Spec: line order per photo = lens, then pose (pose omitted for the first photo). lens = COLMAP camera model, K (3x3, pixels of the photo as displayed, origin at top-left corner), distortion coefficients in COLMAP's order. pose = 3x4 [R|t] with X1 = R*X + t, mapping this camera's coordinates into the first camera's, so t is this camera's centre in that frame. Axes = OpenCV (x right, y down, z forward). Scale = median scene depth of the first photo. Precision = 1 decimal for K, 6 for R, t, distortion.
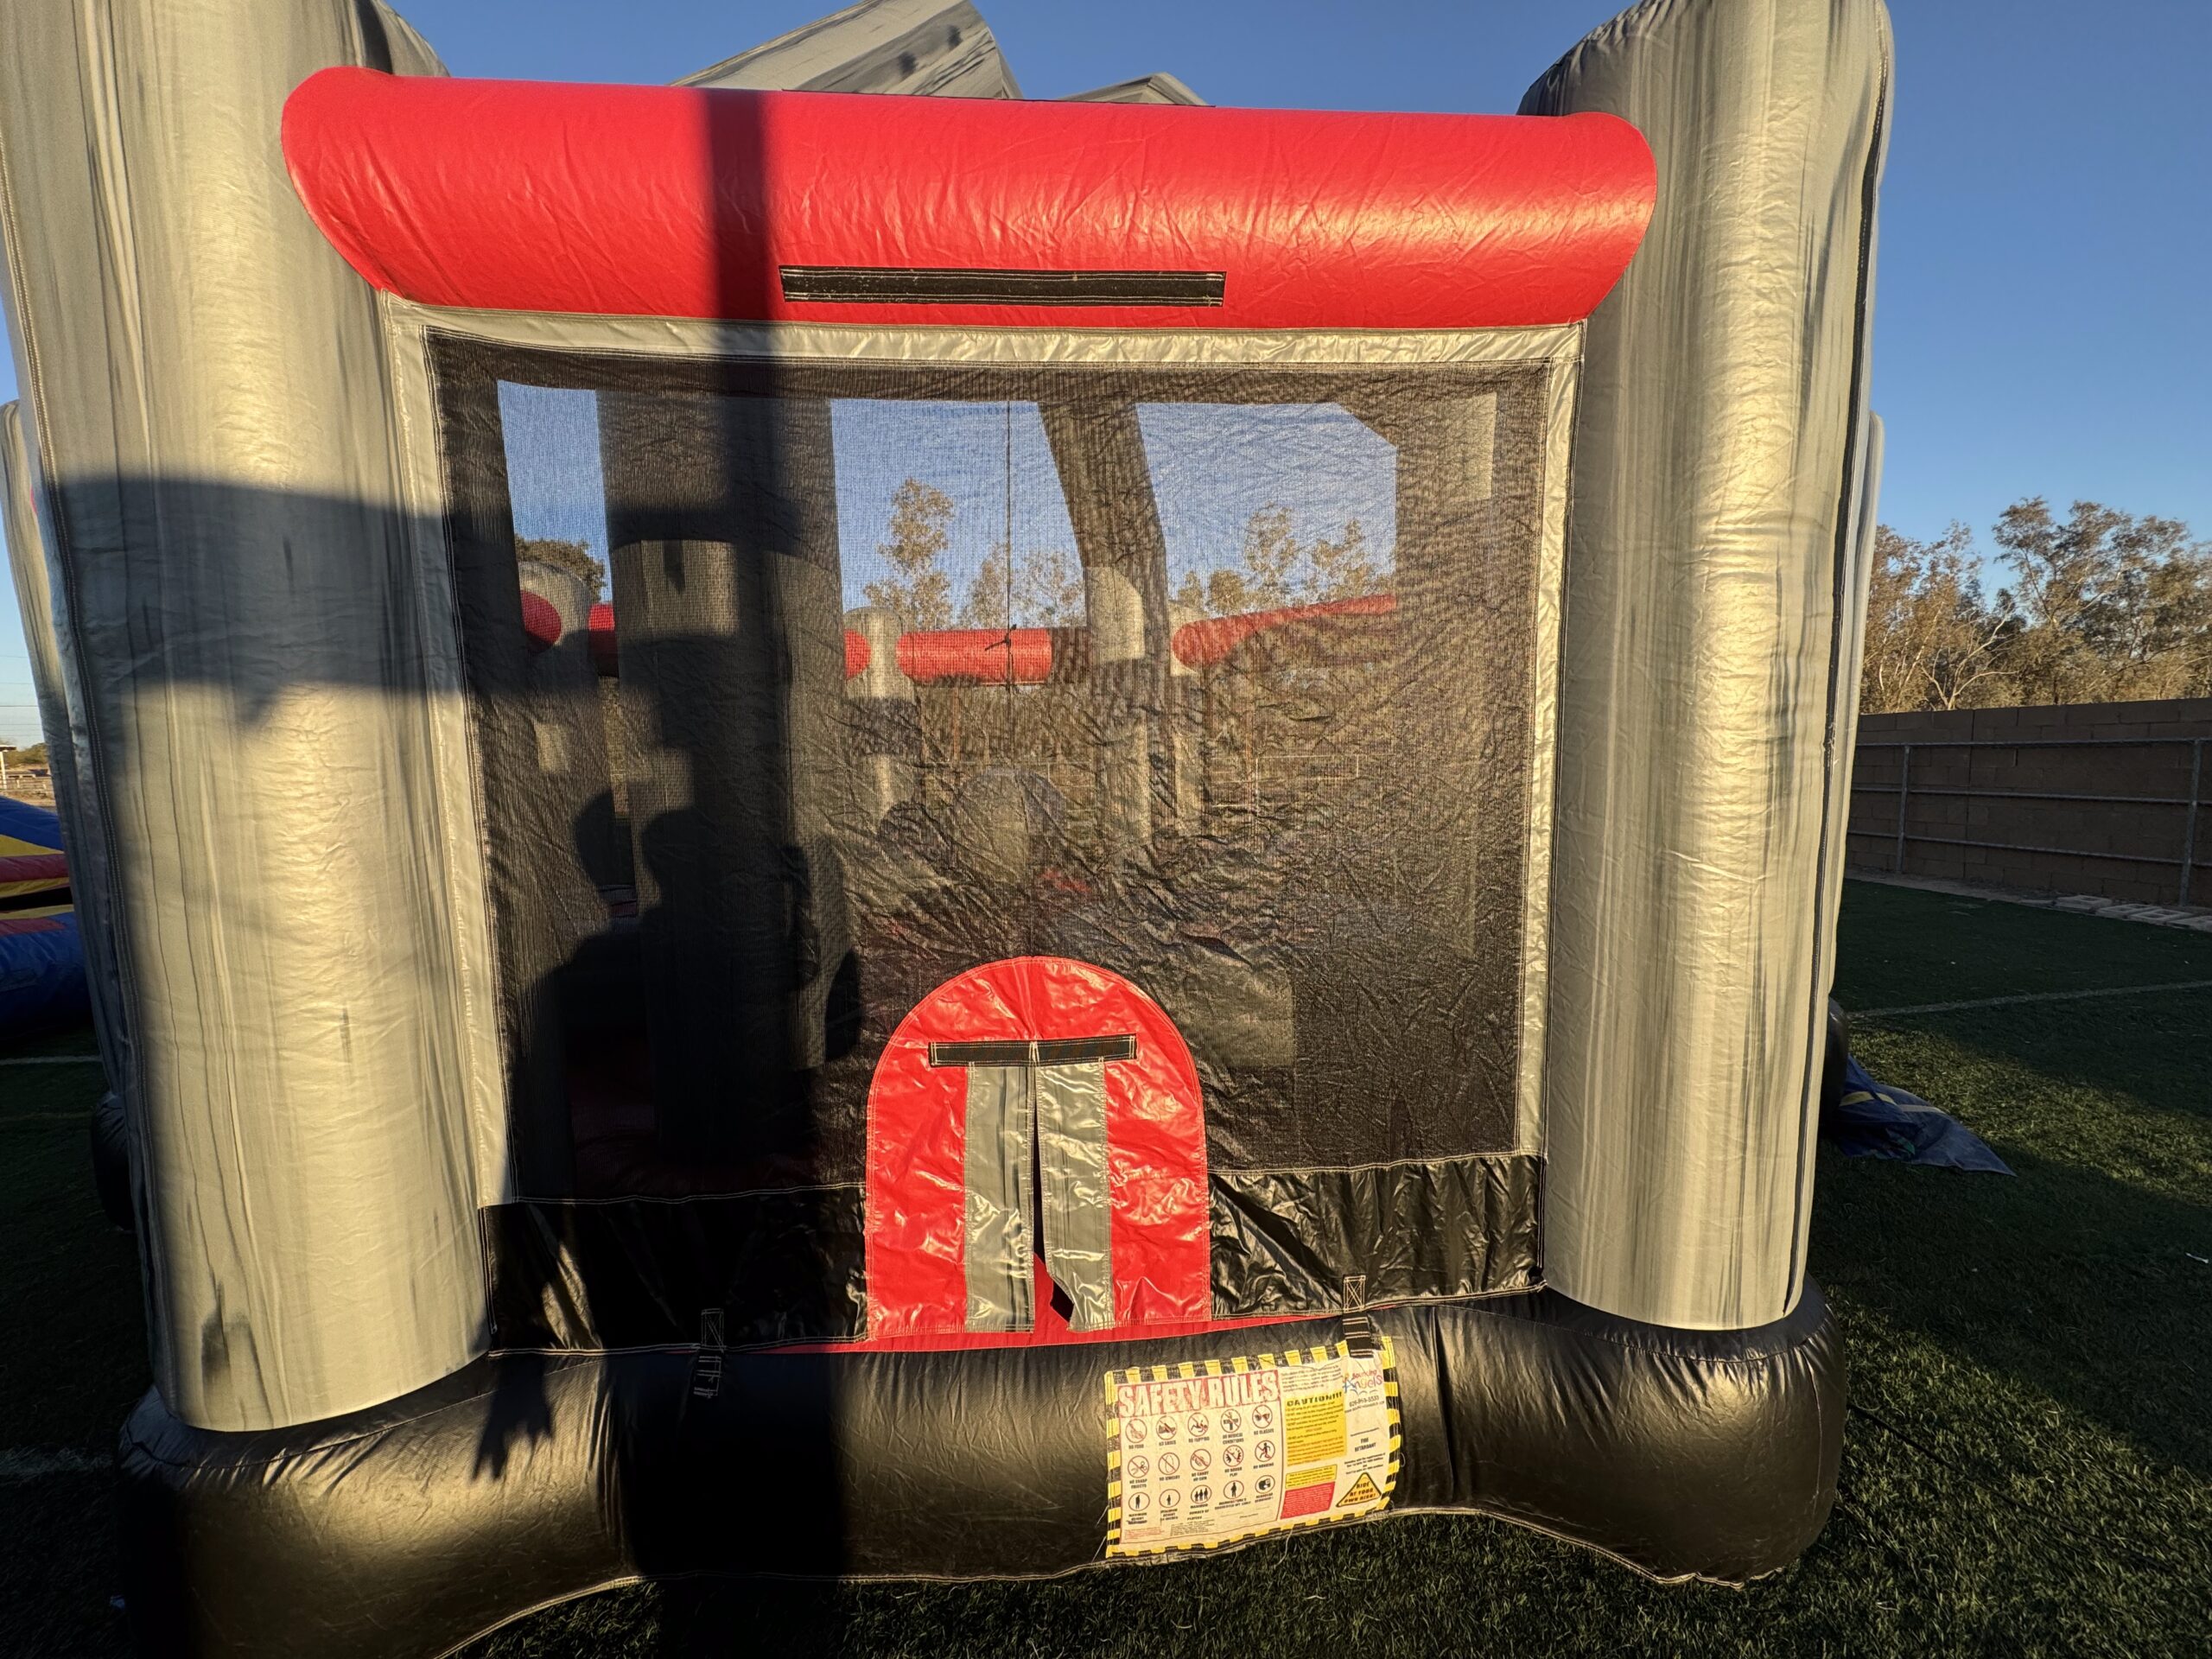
lens RADIAL K [[877.7, 0, 1101.5], [0, 877.7, 826.9], [0, 0, 1]] dist [-0.000810, -0.000498]
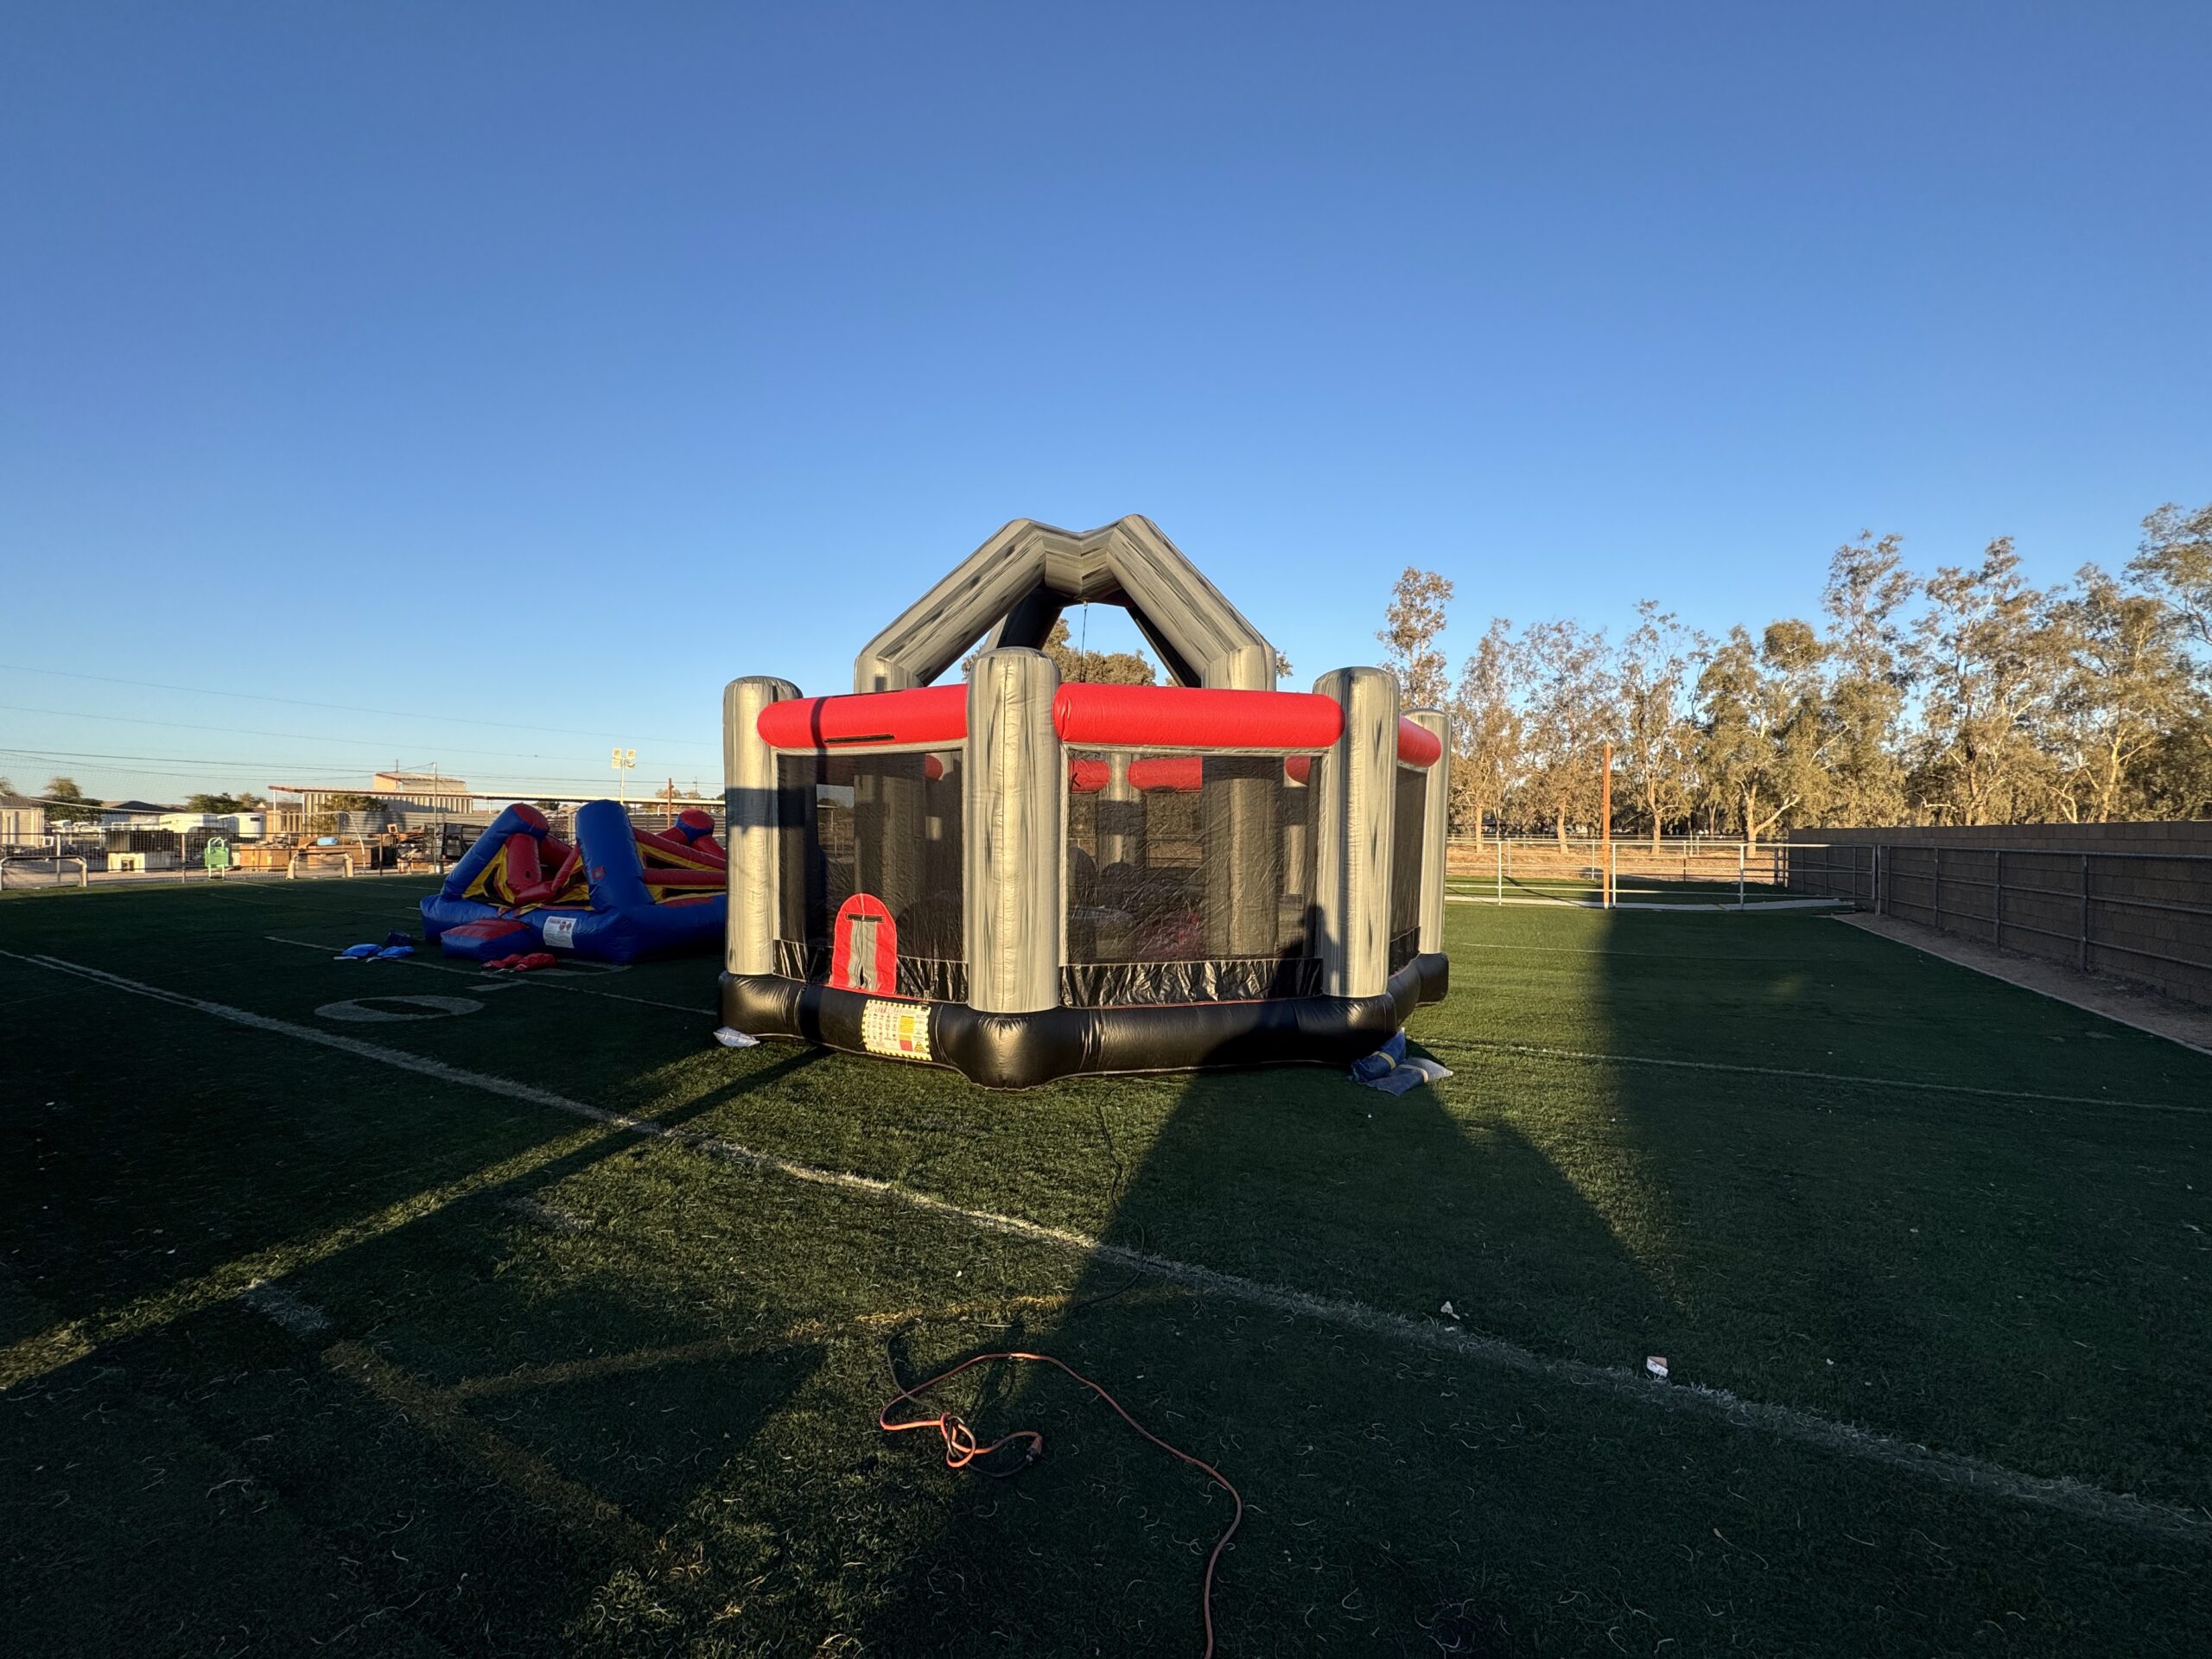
lens RADIAL K [[886.5, 0, 1106.0], [0, 886.5, 829.5], [0, 0, 1]] dist [-0.001969, -0.000304]
pose [[0.821404, 0.027681, -0.569675, 0.769621], [-0.070896, 0.996030, -0.053826, -0.001689], [0.565924, 0.084601, 0.820106, -0.426695]]
